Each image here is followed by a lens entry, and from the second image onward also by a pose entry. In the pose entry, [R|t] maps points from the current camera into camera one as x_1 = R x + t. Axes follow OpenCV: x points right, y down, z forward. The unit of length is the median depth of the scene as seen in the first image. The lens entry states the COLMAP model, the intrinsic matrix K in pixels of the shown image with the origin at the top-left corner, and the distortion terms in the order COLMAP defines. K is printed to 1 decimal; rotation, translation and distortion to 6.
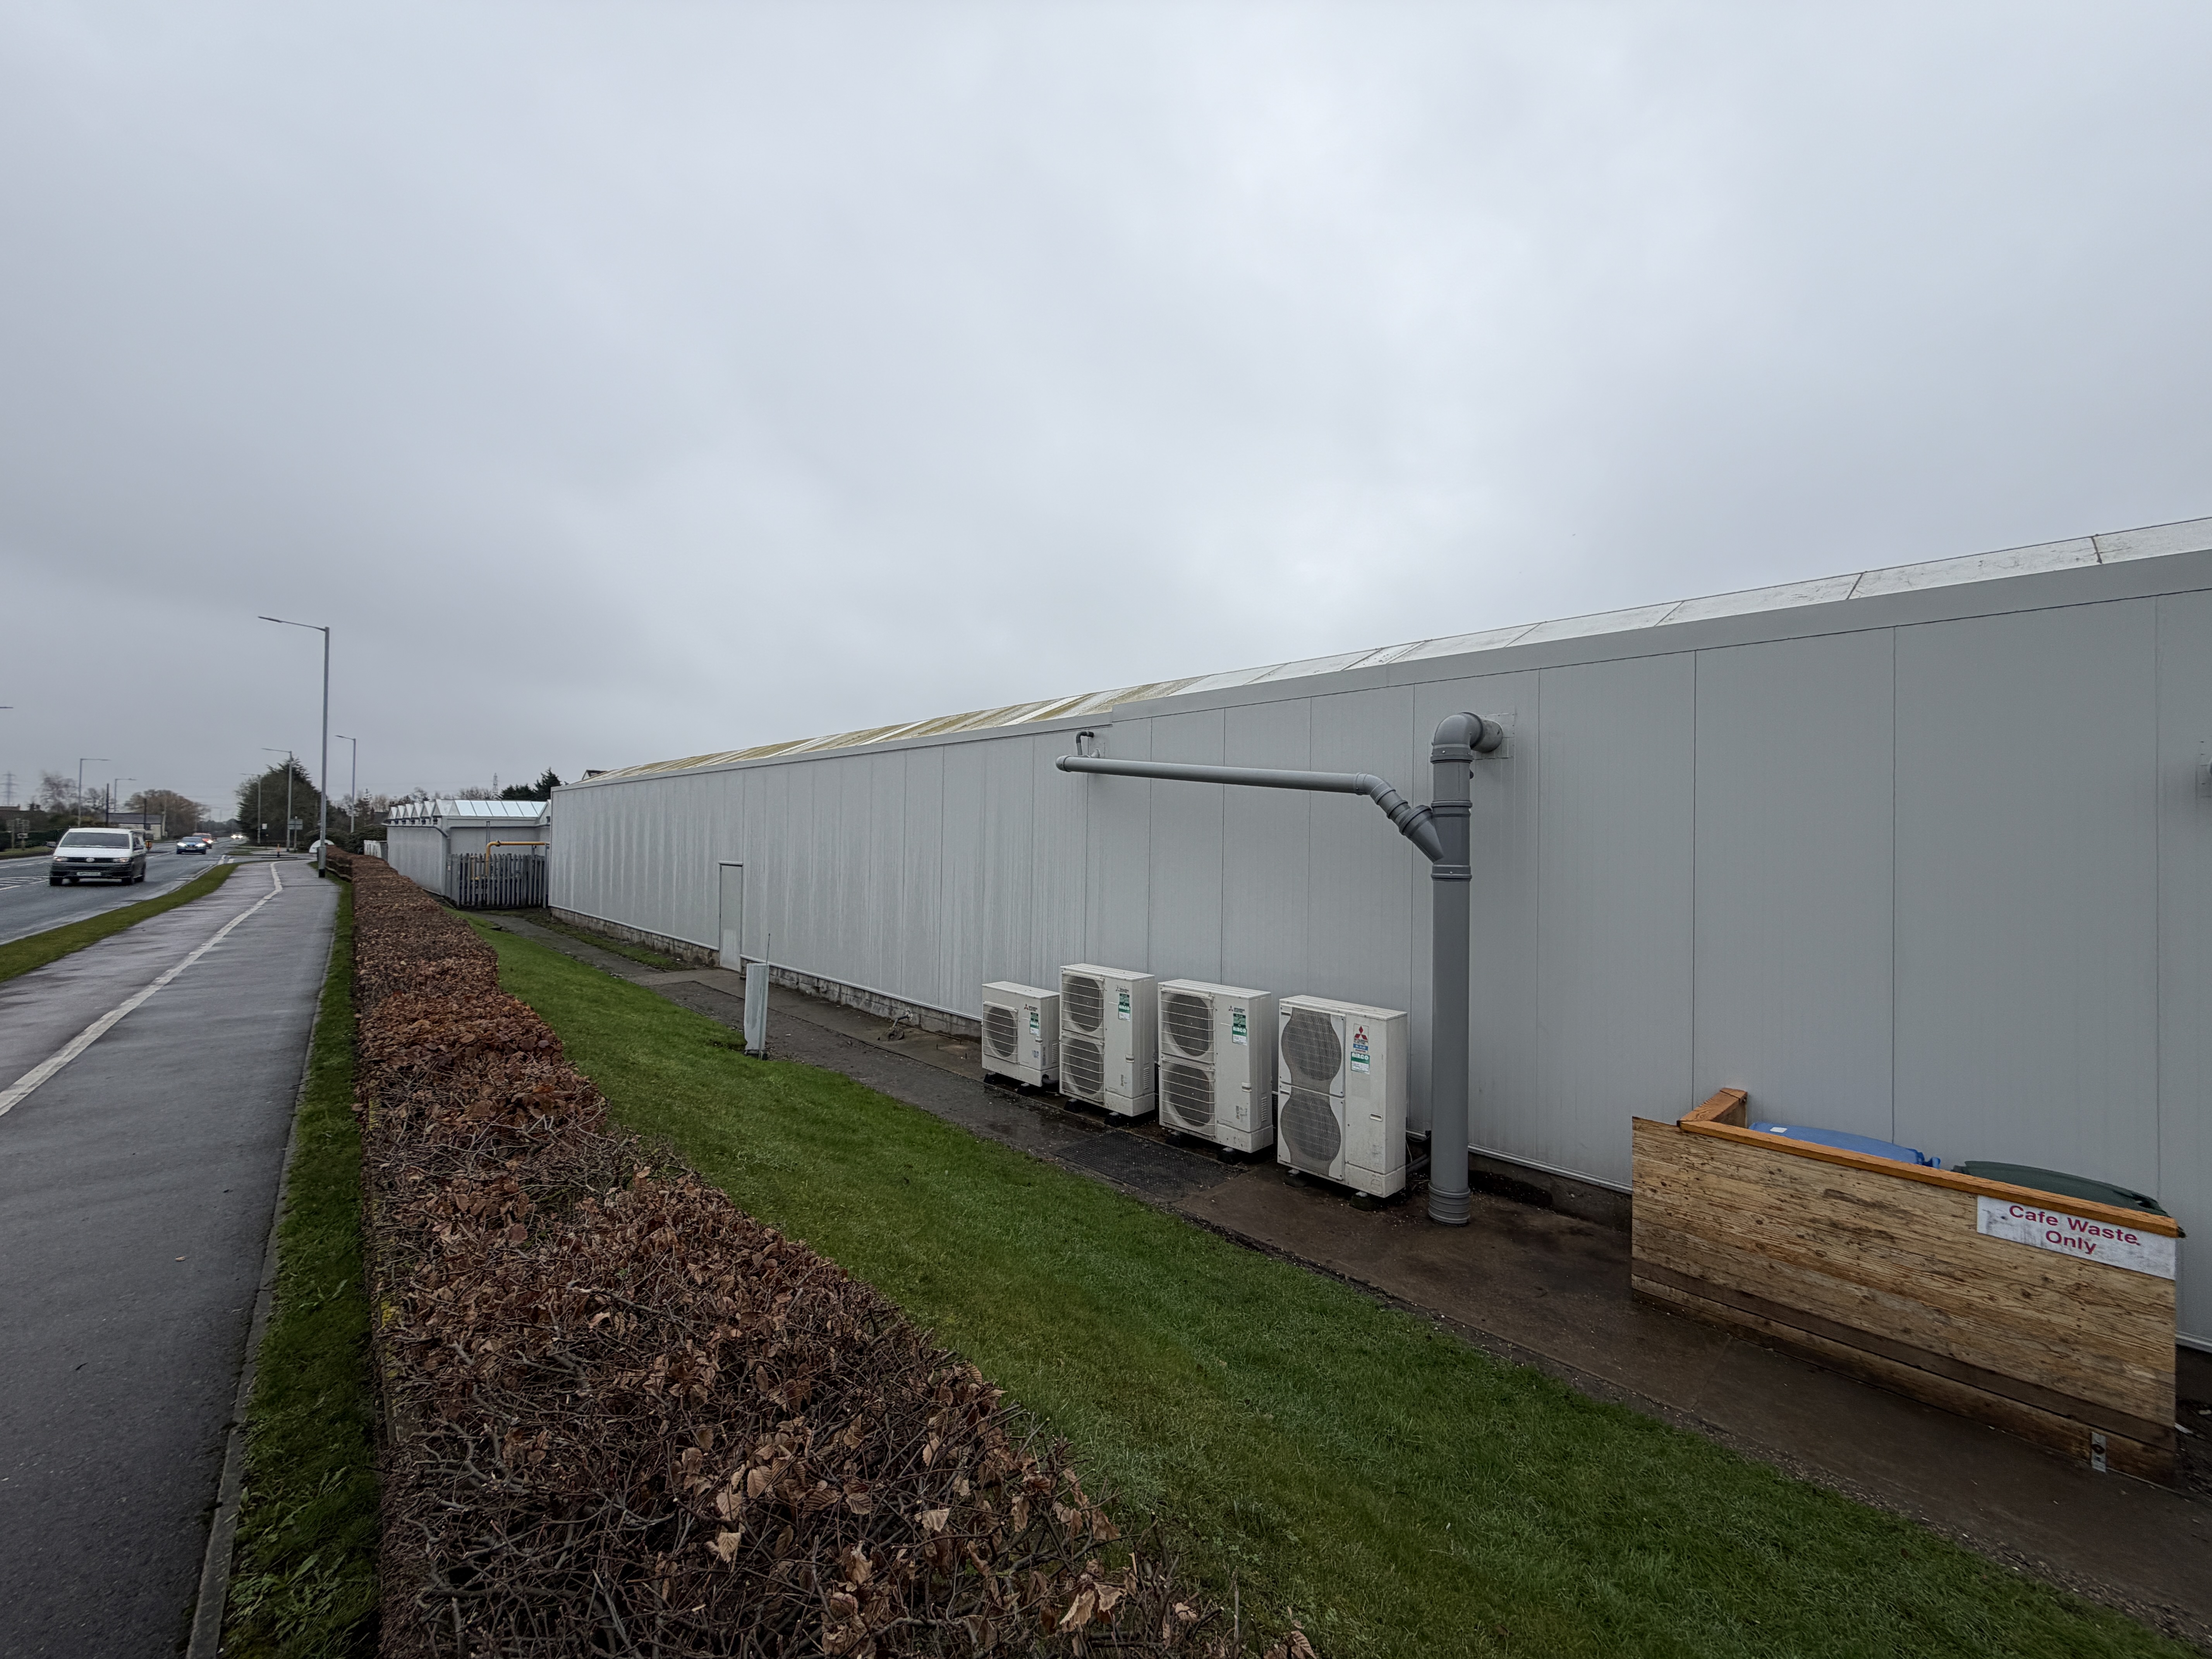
lens RADIAL K [[872.1, 0, 1106.0], [0, 872.1, 829.5], [0, 0, 1]] dist [0.001969, 0.000264]
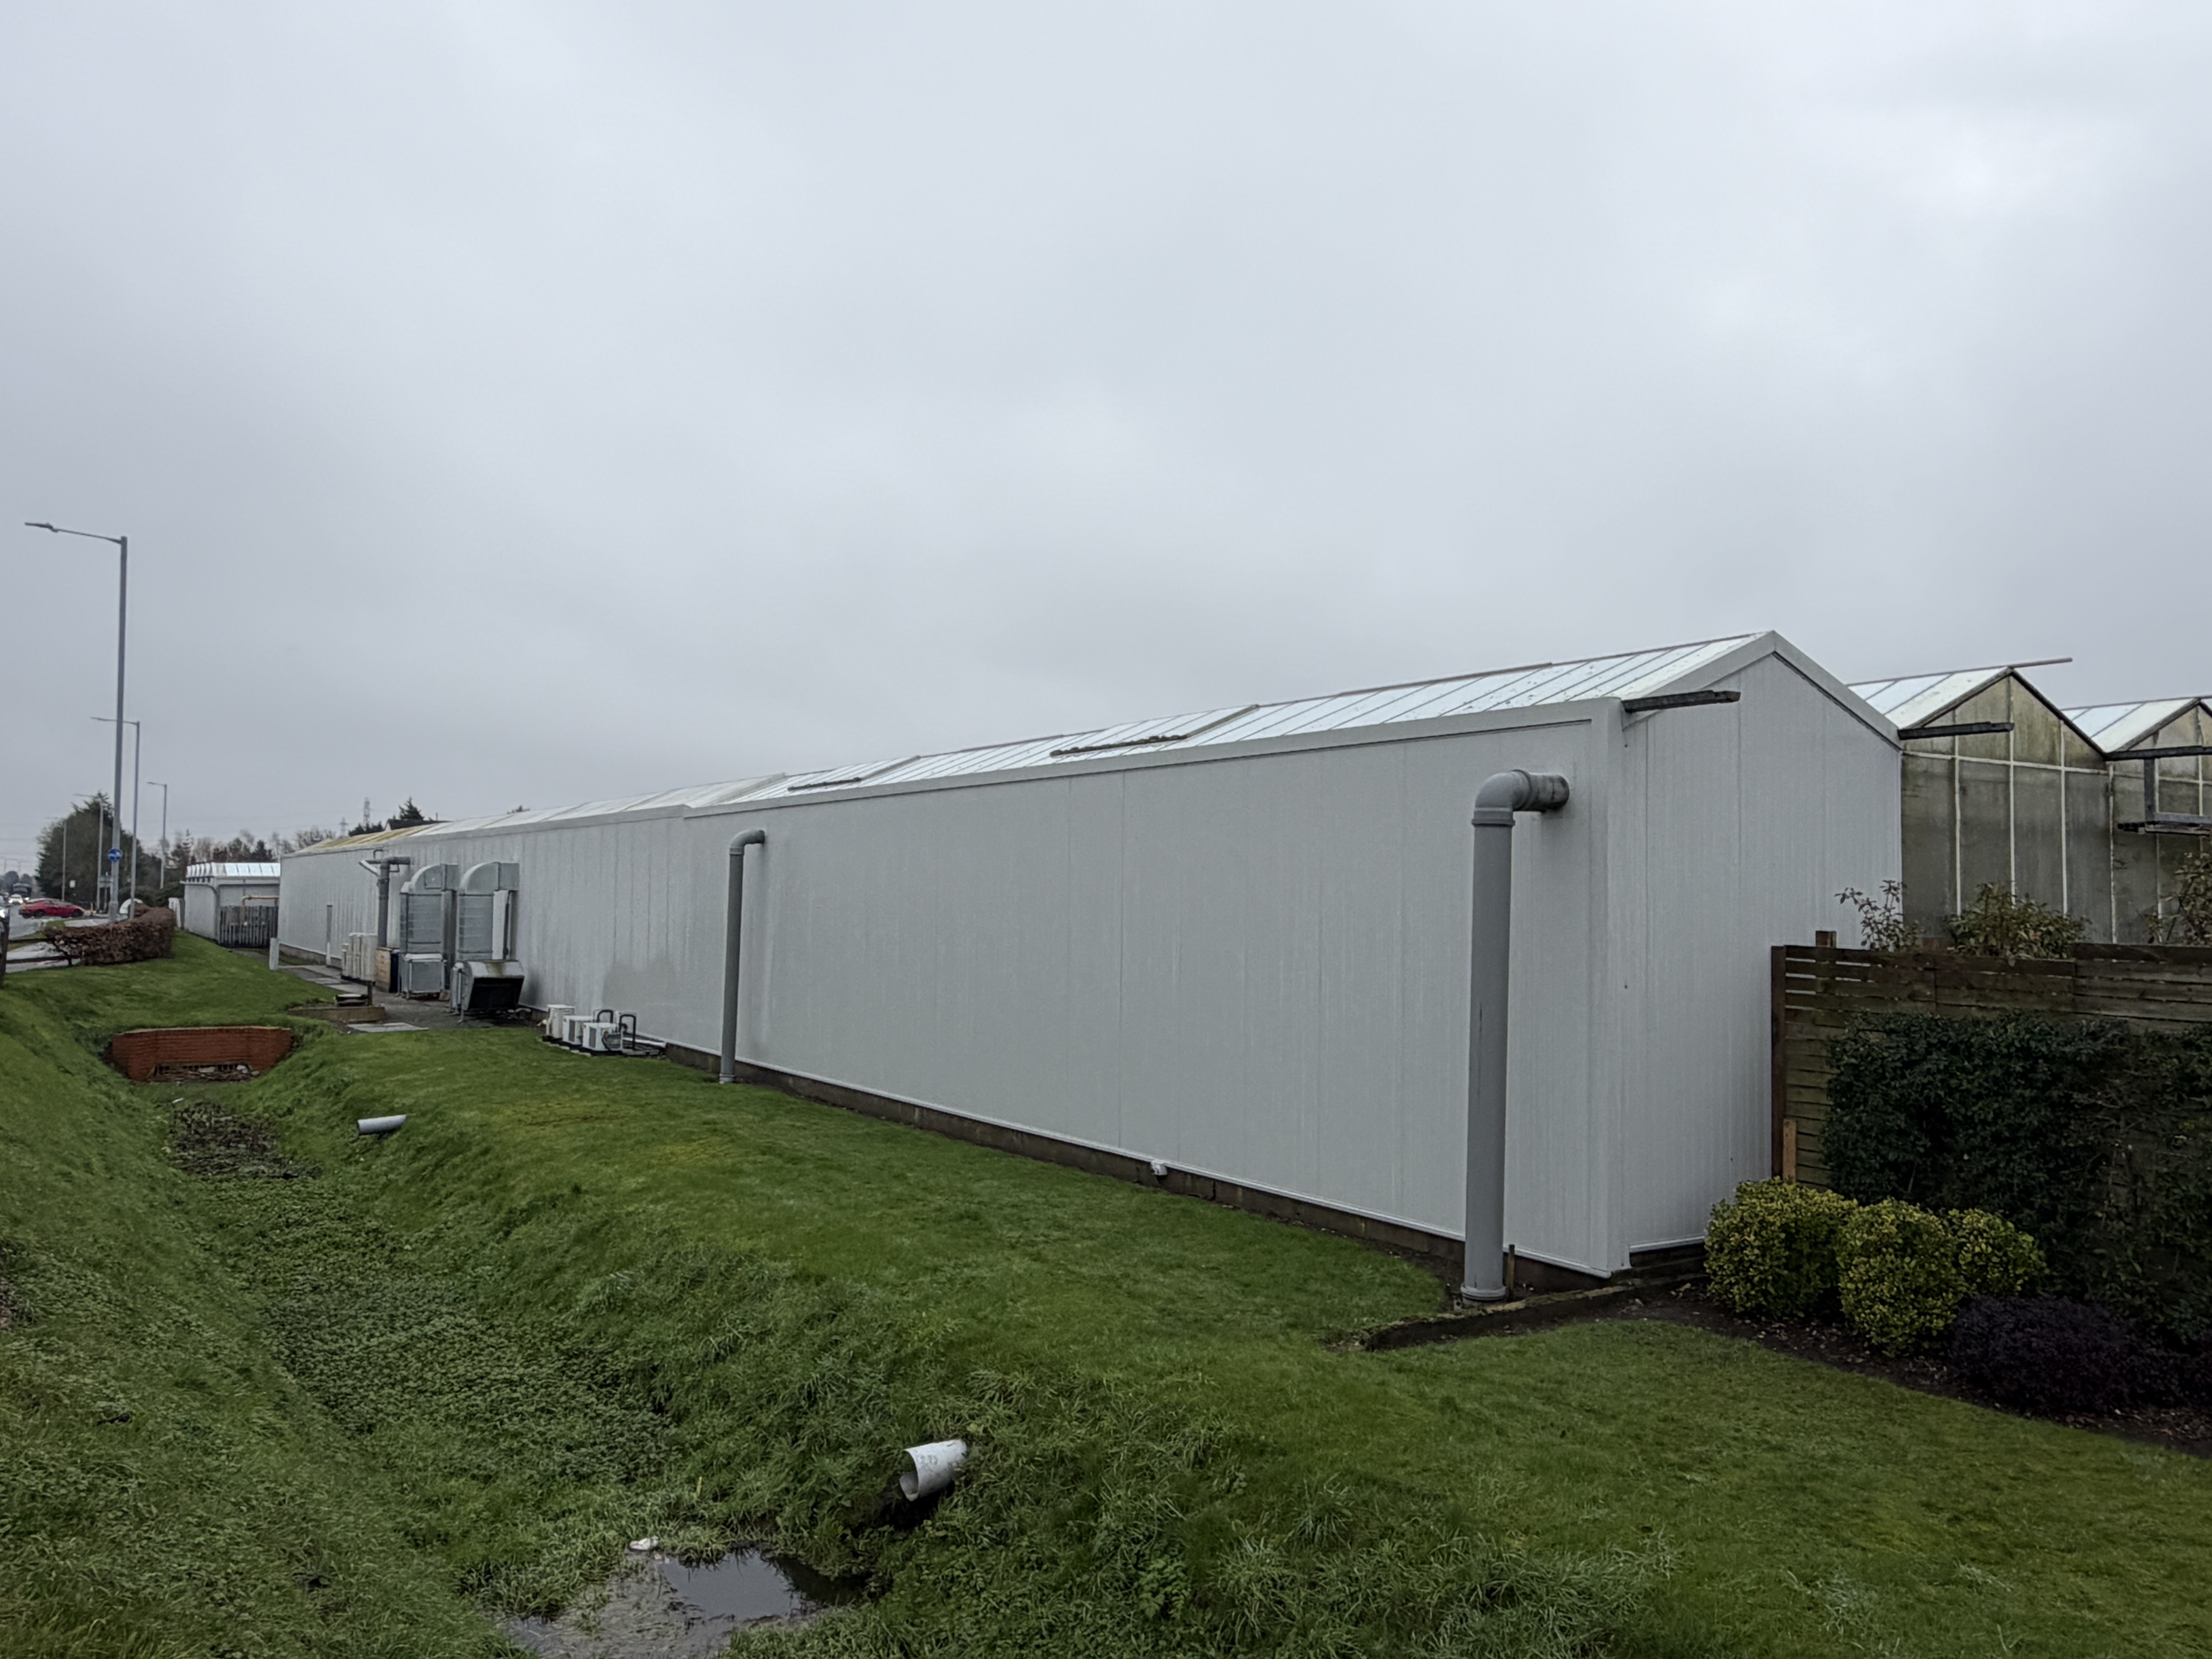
lens RADIAL K [[1661.9, 0, 1106.0], [0, 1661.9, 829.5], [0, 0, 1]] dist [-0.002838, 0.005463]
pose [[0.979835, -0.011346, -0.199484, 0.477172], [0.005124, 0.999485, -0.031678, 0.000005], [0.199741, 0.030017, 0.979389, -0.532666]]
